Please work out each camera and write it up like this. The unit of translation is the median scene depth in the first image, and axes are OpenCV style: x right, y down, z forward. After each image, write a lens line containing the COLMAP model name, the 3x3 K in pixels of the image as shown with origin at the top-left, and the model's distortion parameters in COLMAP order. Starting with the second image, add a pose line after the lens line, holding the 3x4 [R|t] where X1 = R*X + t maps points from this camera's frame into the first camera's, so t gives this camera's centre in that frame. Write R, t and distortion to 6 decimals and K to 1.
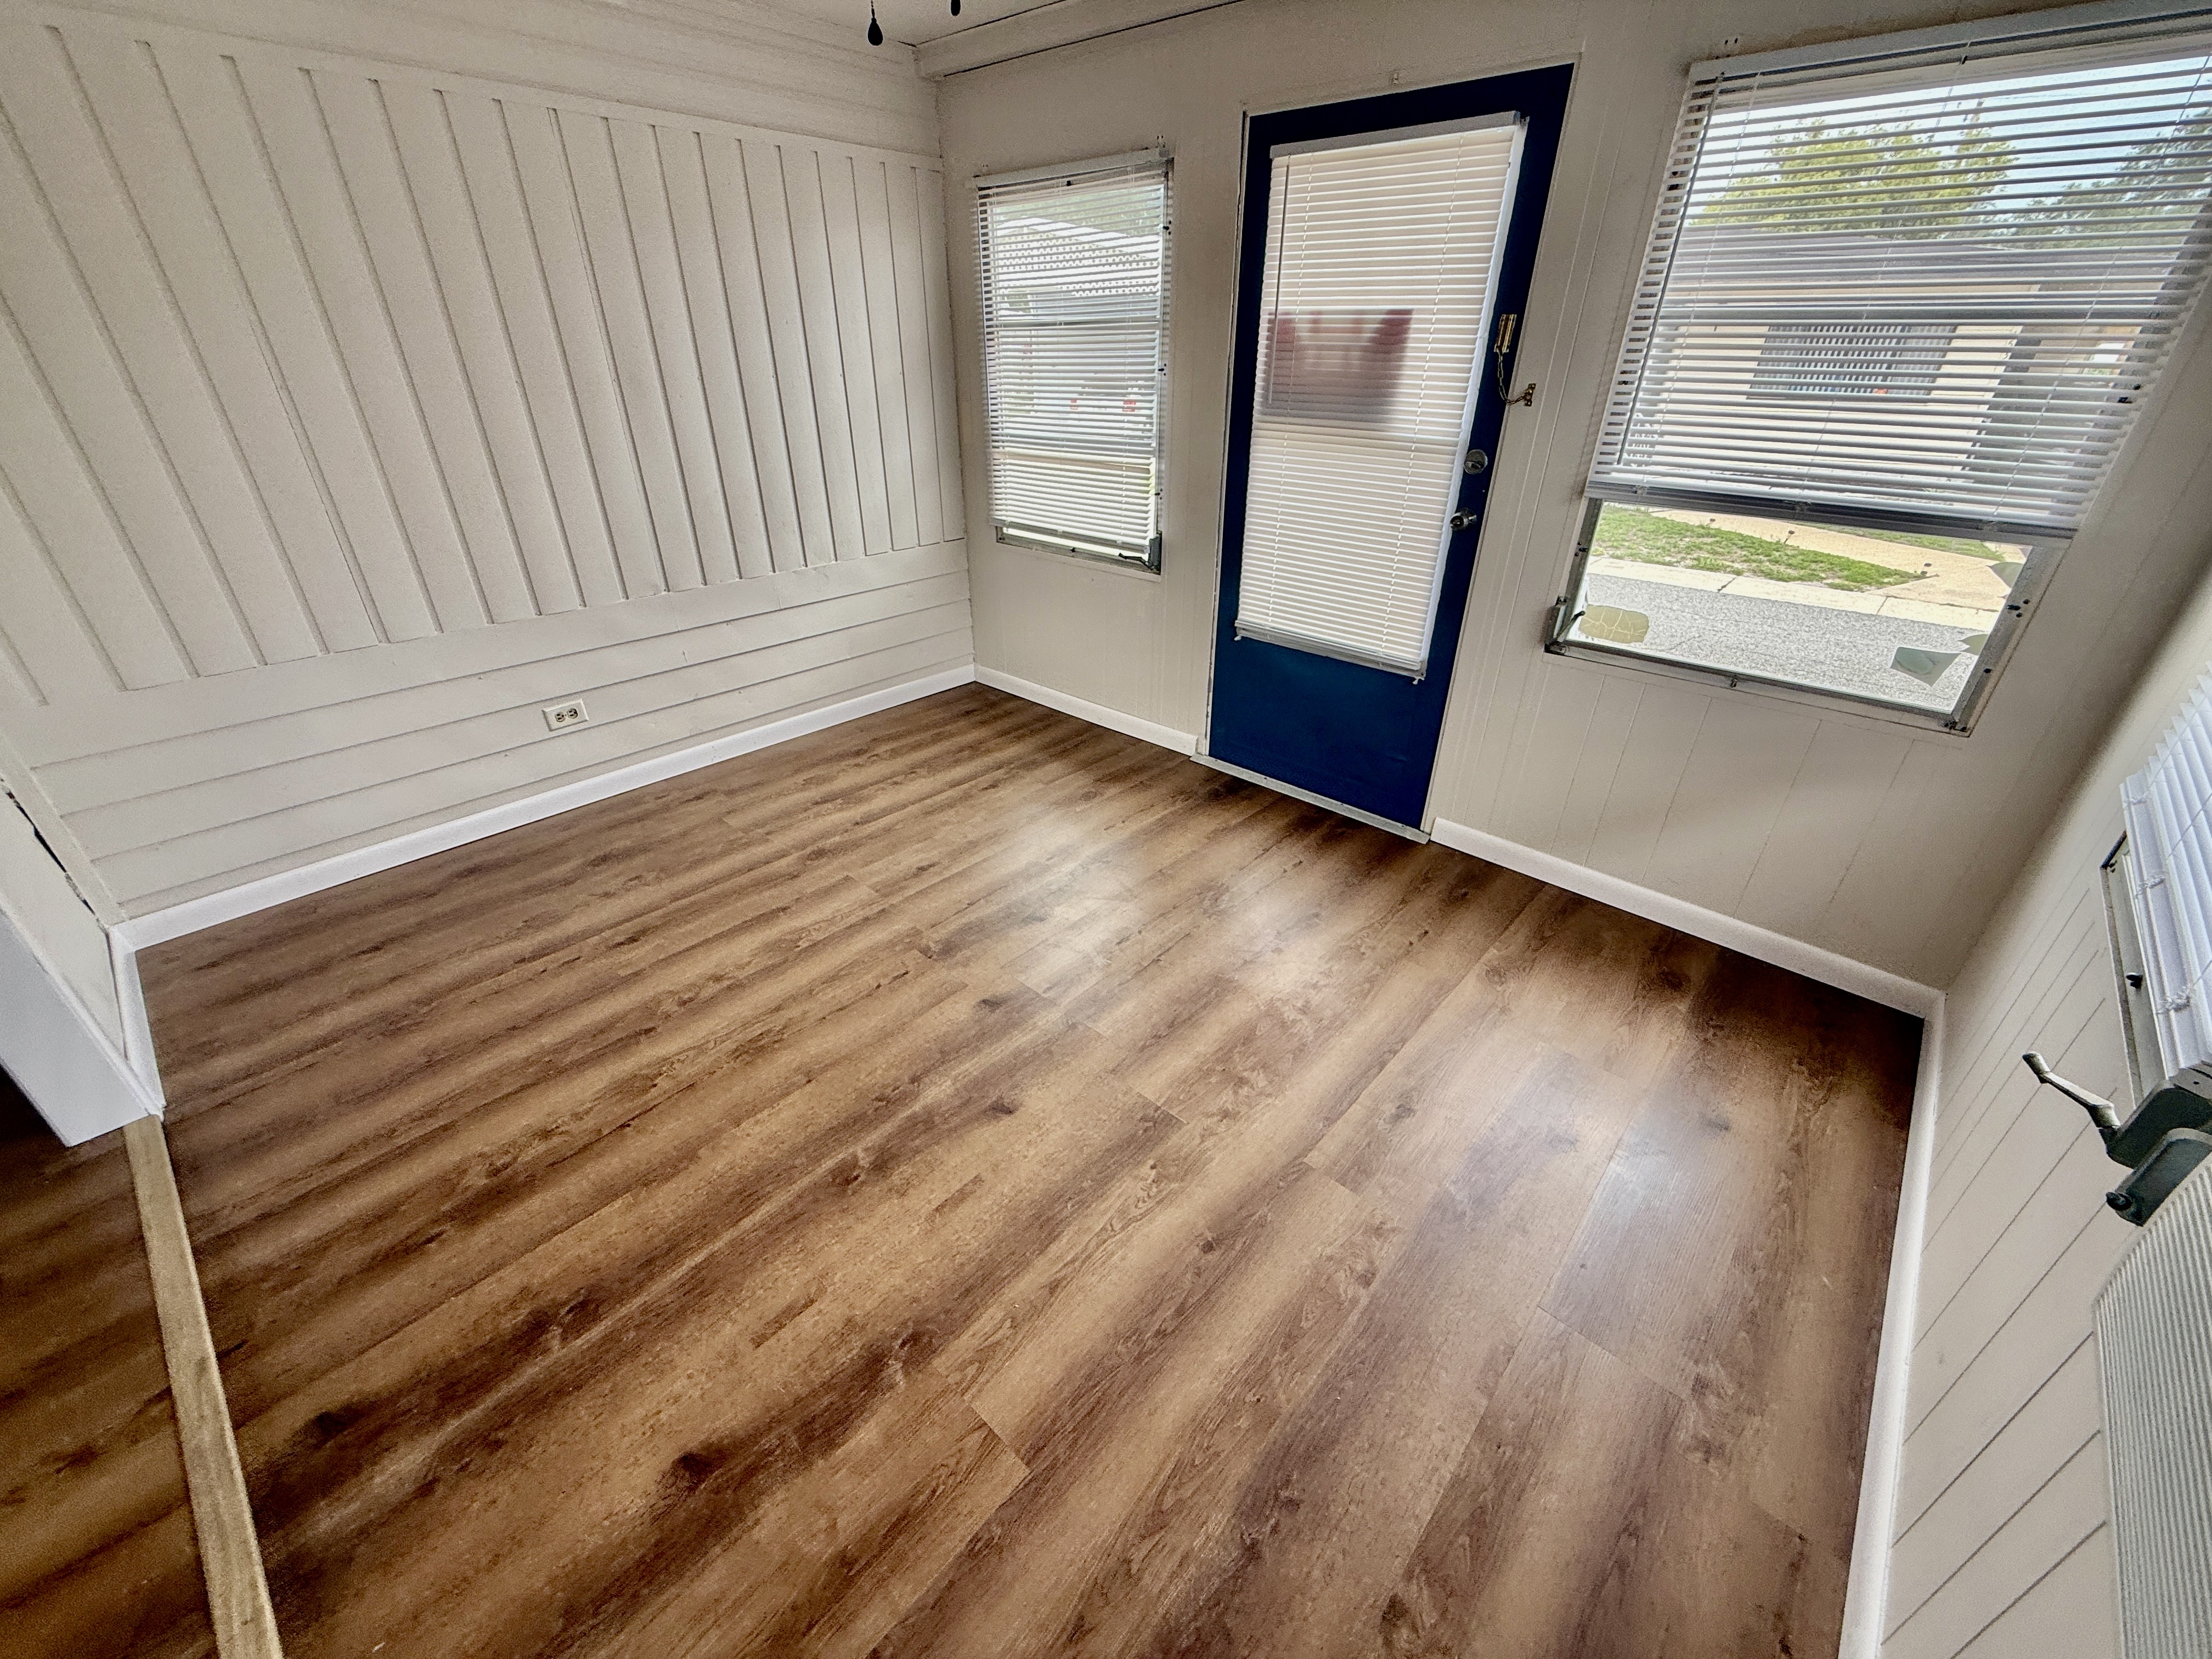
lens RADIAL K [[884.9, 0, 1103.0], [0, 884.9, 829.1], [0, 0, 1]] dist [0.000609, -0.000179]
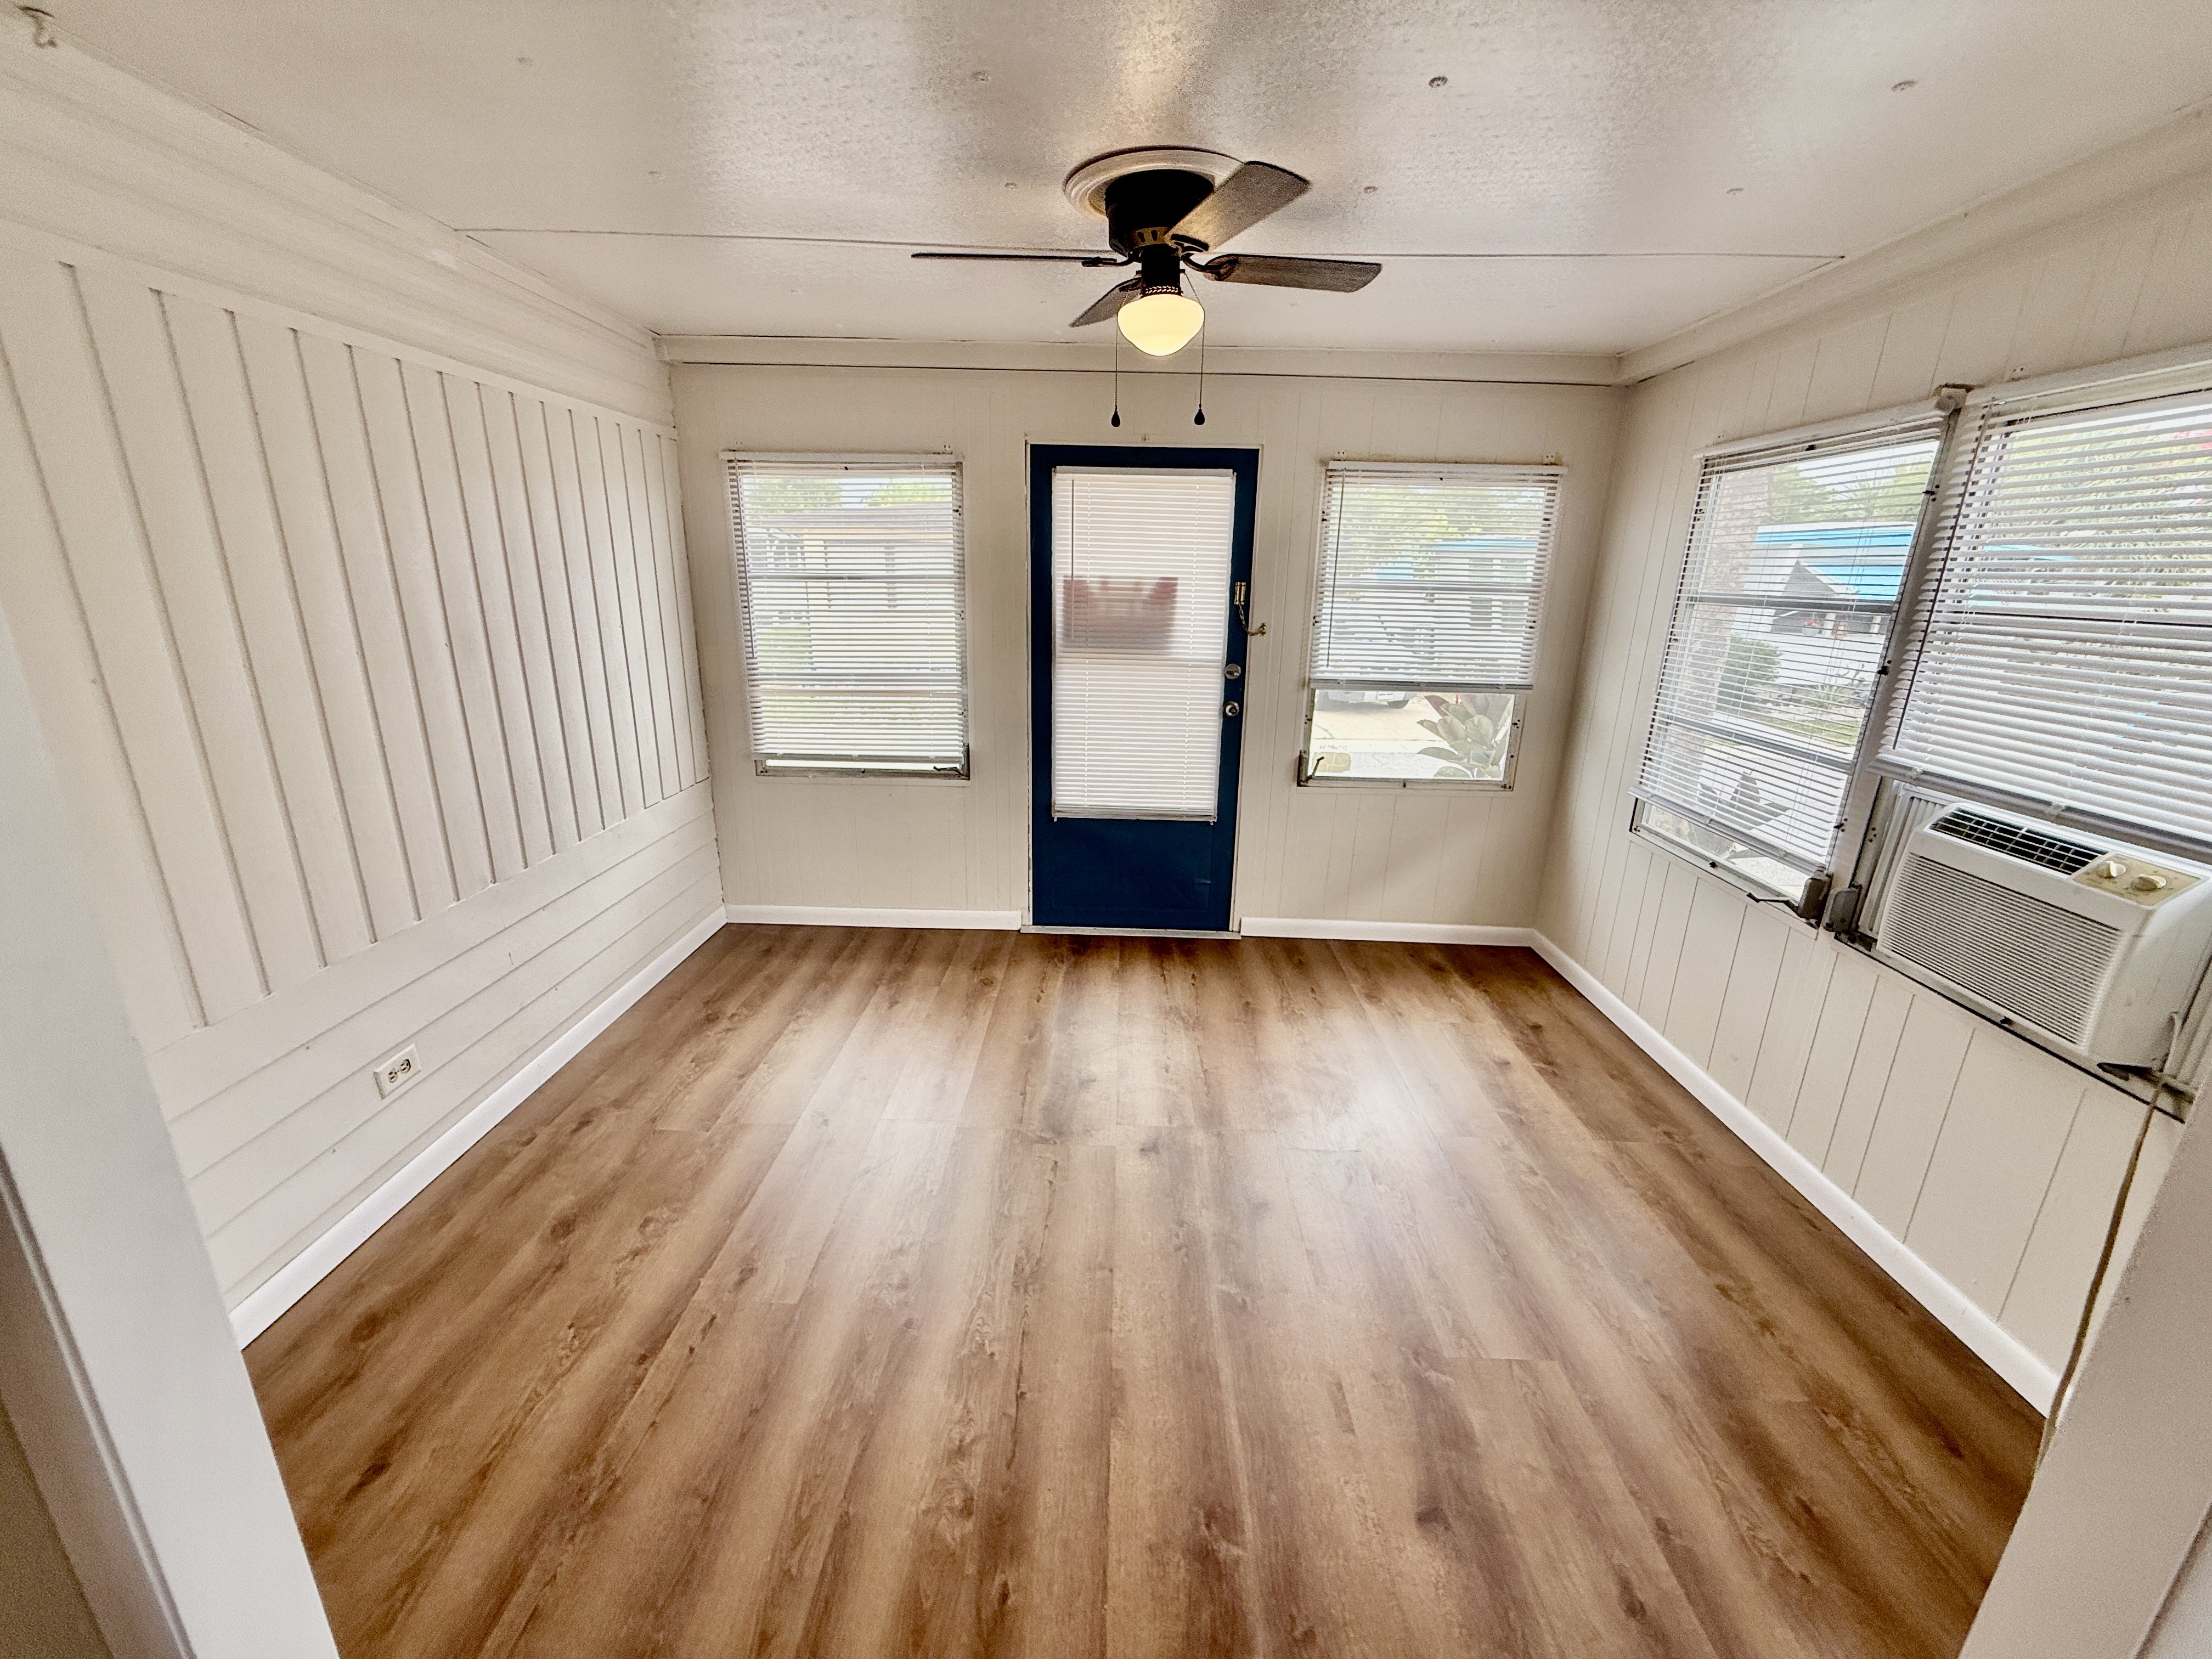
lens RADIAL K [[884.9, 0, 1108.0], [0, 884.9, 827.4], [0, 0, 1]] dist [0.000609, -0.000179]
pose [[0.754252, -0.173899, 0.633137, -0.701189], [0.304539, 0.946947, -0.102704, -0.077618], [-0.581687, 0.270280, 0.767196, 0.054527]]
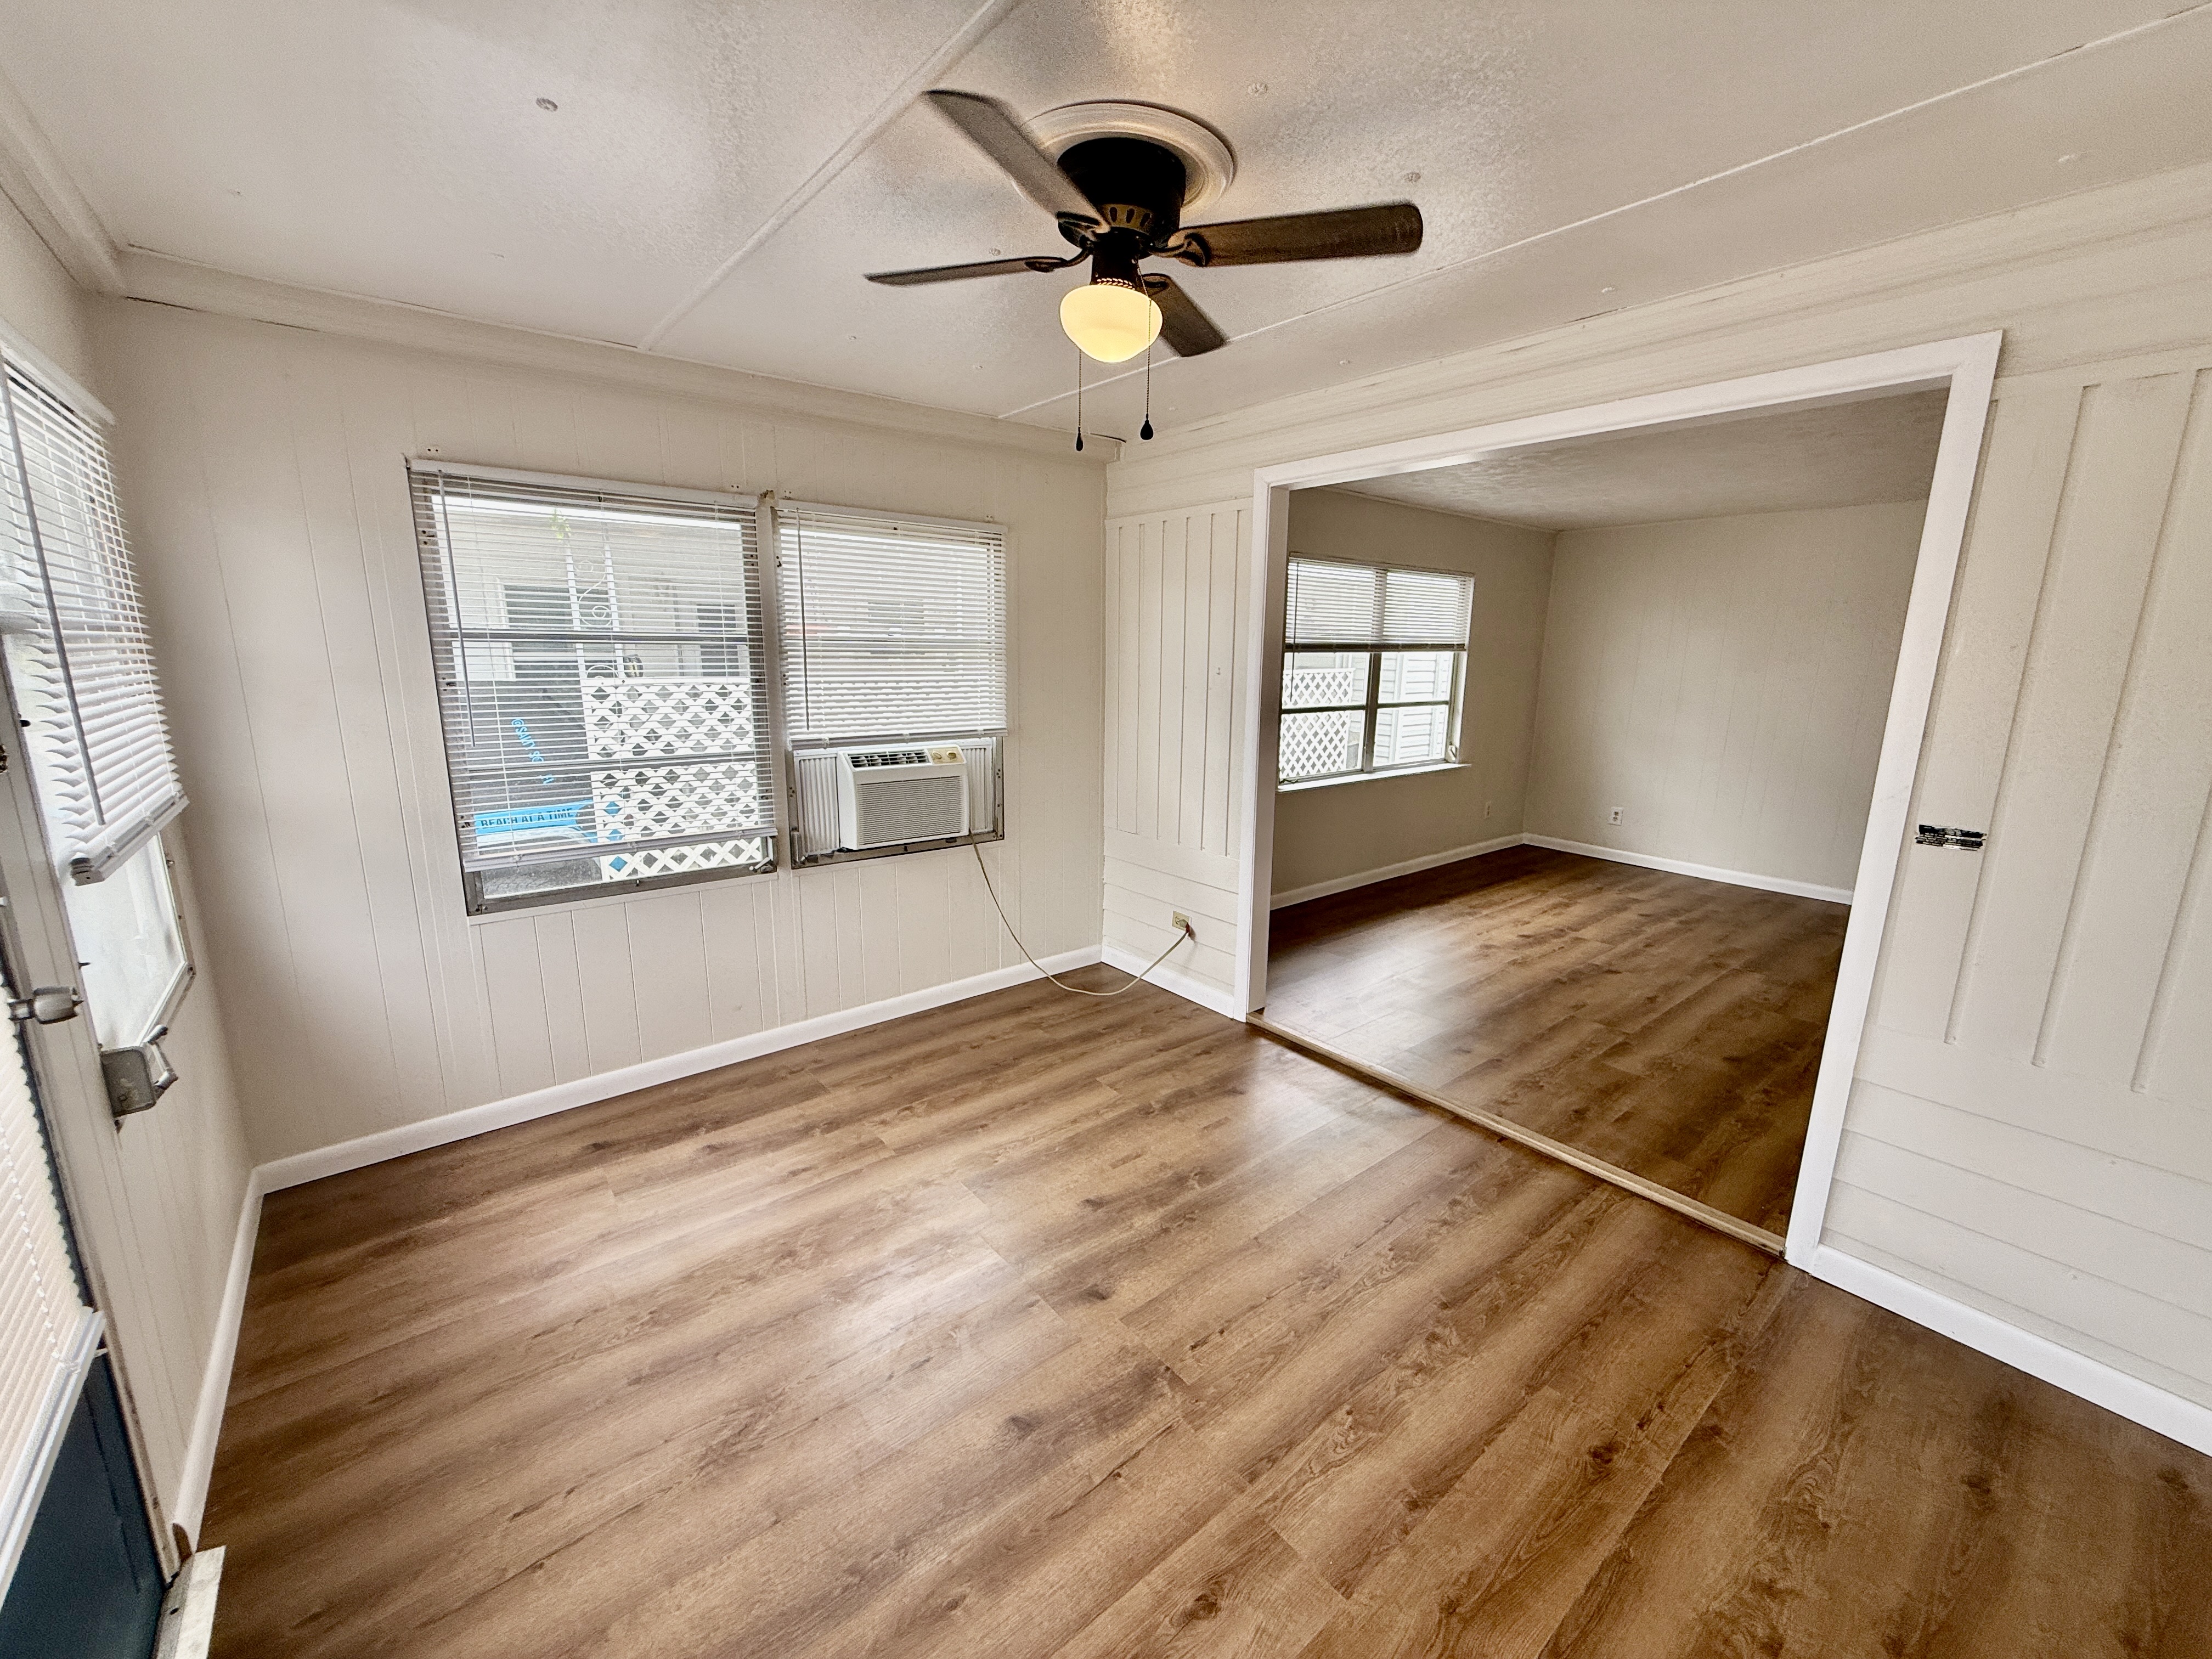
lens RADIAL K [[884.9, 0, 1098.4], [0, 884.9, 827.5], [0, 0, 1]] dist [0.000609, -0.000179]
pose [[-0.987146, -0.051545, 0.151278, -0.214890], [0.059622, 0.759450, 0.647828, -0.691919], [-0.148280, 0.648521, -0.746615, 1.206277]]
